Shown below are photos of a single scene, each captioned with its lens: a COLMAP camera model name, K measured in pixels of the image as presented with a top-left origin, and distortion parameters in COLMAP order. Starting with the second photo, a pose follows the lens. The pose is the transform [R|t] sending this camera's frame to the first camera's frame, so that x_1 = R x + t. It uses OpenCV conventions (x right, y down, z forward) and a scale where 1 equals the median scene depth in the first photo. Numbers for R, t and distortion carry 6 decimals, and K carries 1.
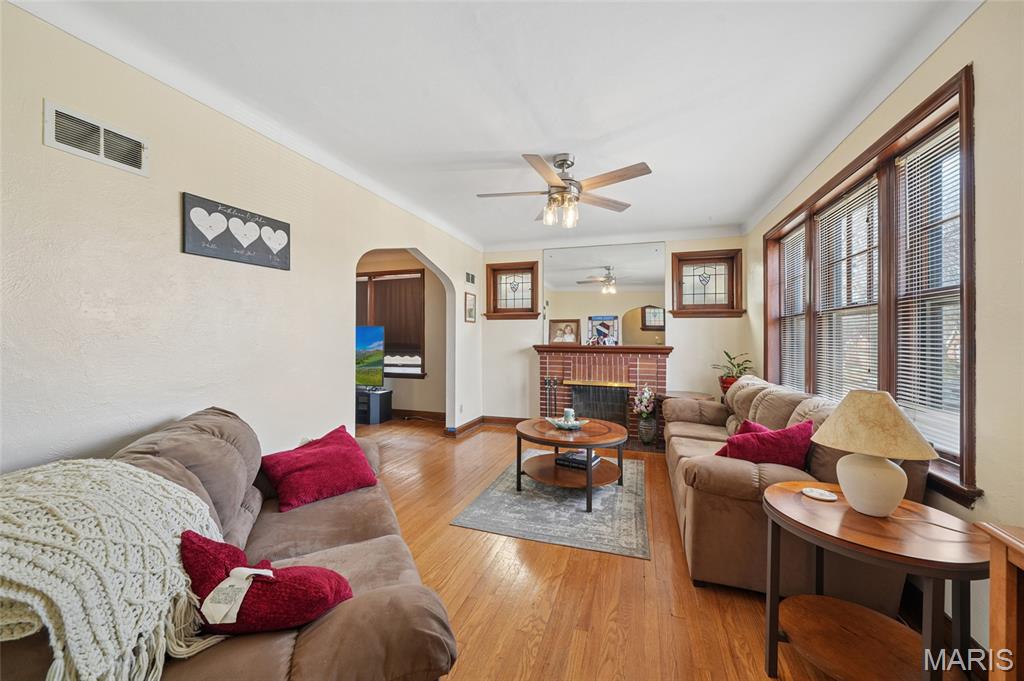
lens RADIAL K [[365.5, 0, 512.9], [0, 365.5, 338.3], [0, 0, 1]] dist [-0.000413, -0.000208]
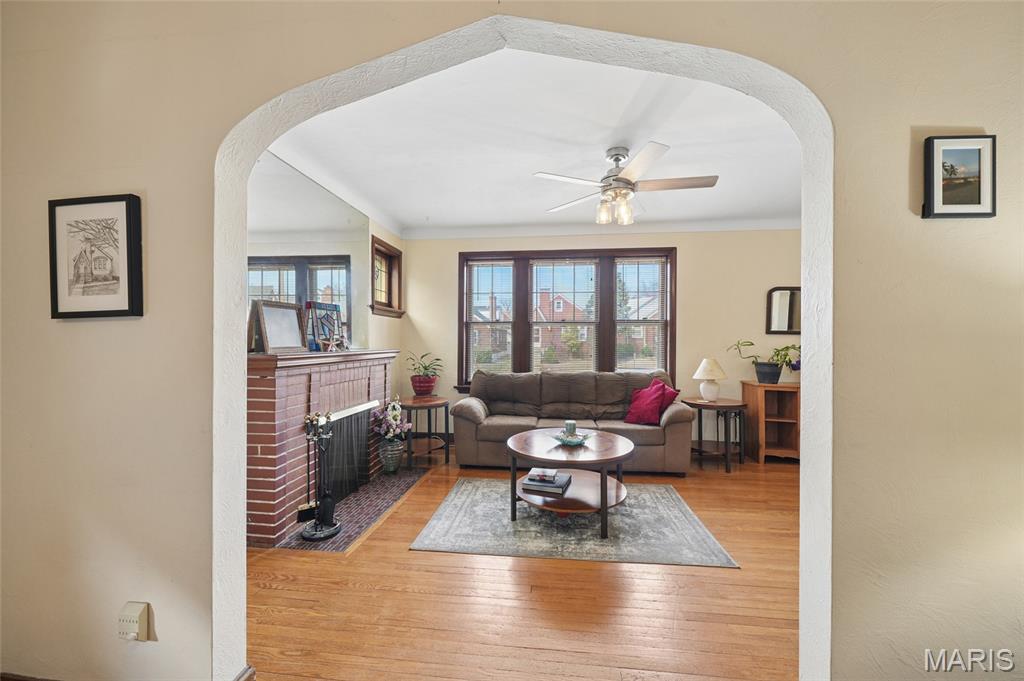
lens RADIAL K [[391.7, 0, 514.5], [0, 391.7, 340.0], [0, 0, 1]] dist [-0.001558, -0.000042]
pose [[-0.187399, -0.005316, 0.982270, -0.446627], [0.001368, 0.999983, 0.005672, -0.002412], [-0.982283, 0.002406, -0.187388, 0.791561]]
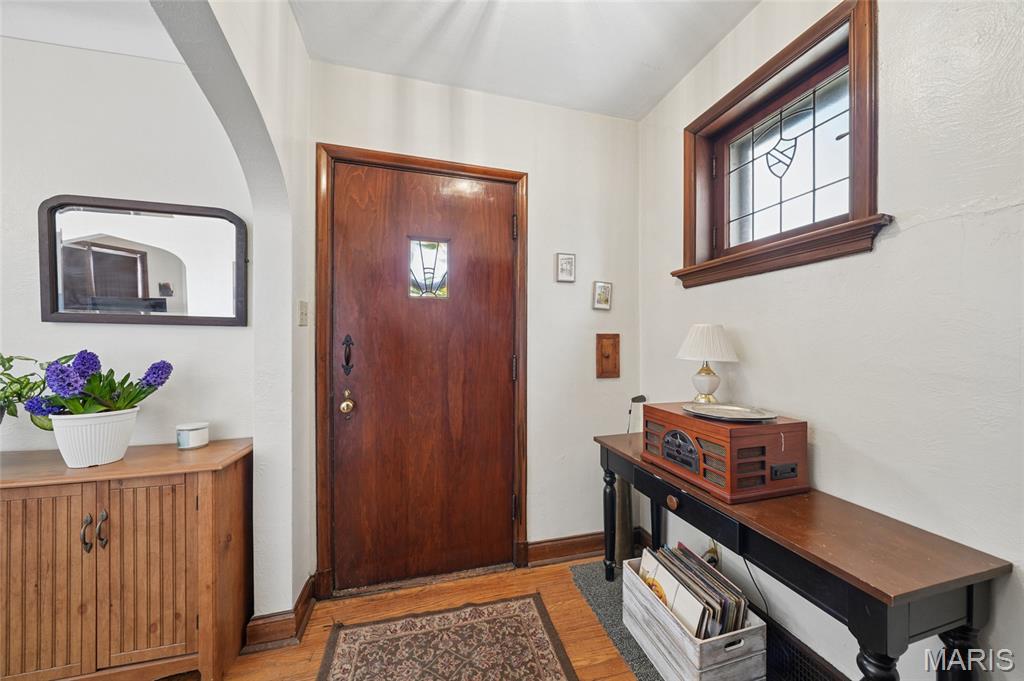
lens RADIAL K [[343.2, 0, 514.6], [0, 343.2, 342.2], [0, 0, 1]] dist [-0.011402, 0.000044]
pose [[0.546869, -0.001928, -0.837216, 0.123598], [0.001429, 0.999998, -0.001370, 0.000427], [0.837217, -0.000447, 0.546871, 0.759334]]
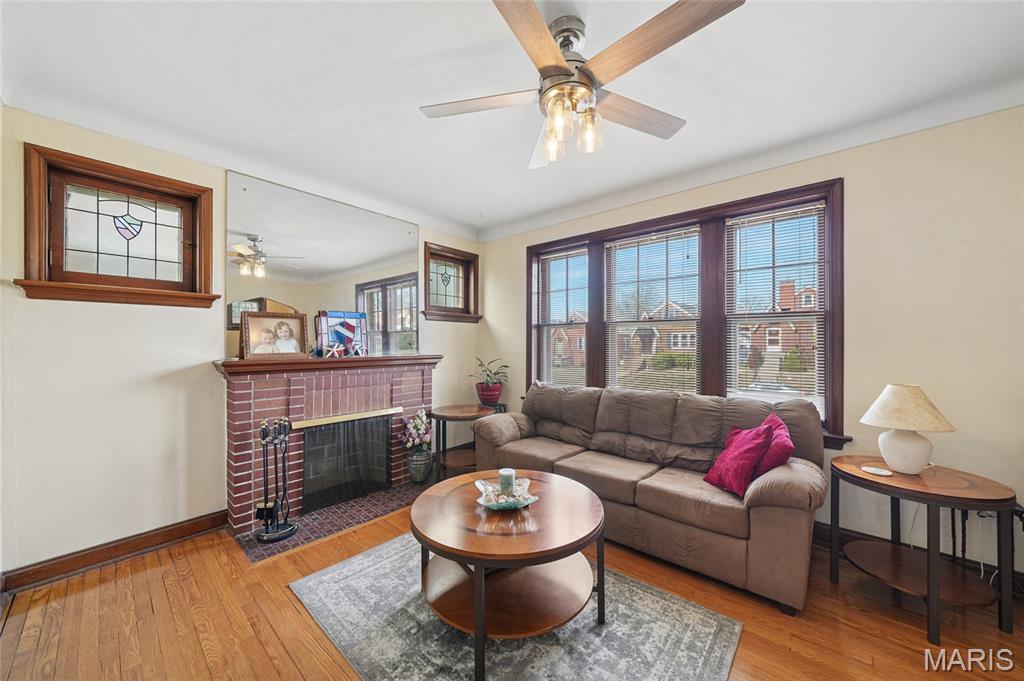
lens RADIAL K [[365.5, 0, 514.2], [0, 365.5, 340.4], [0, 0, 1]] dist [-0.000413, -0.000208]
pose [[0.402548, 0.000971, 0.915398, -0.225735], [0.006054, 0.999975, -0.003722, -0.004900], [-0.915379, 0.007040, 0.402532, 0.460397]]
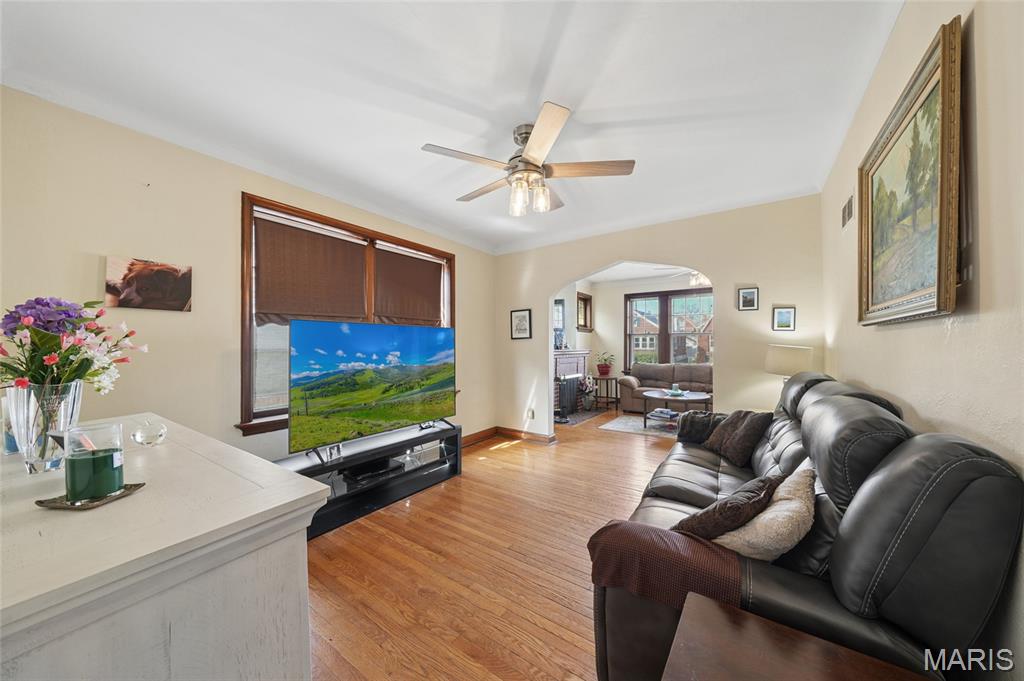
lens RADIAL K [[343.2, 0, 509.0], [0, 343.2, 342.6], [0, 0, 1]] dist [-0.011402, 0.000044]
pose [[0.312903, 0.001102, 0.949785, -1.008611], [0.005401, 0.999981, -0.002939, -0.004001], [-0.949770, 0.006049, 0.312891, 0.757394]]
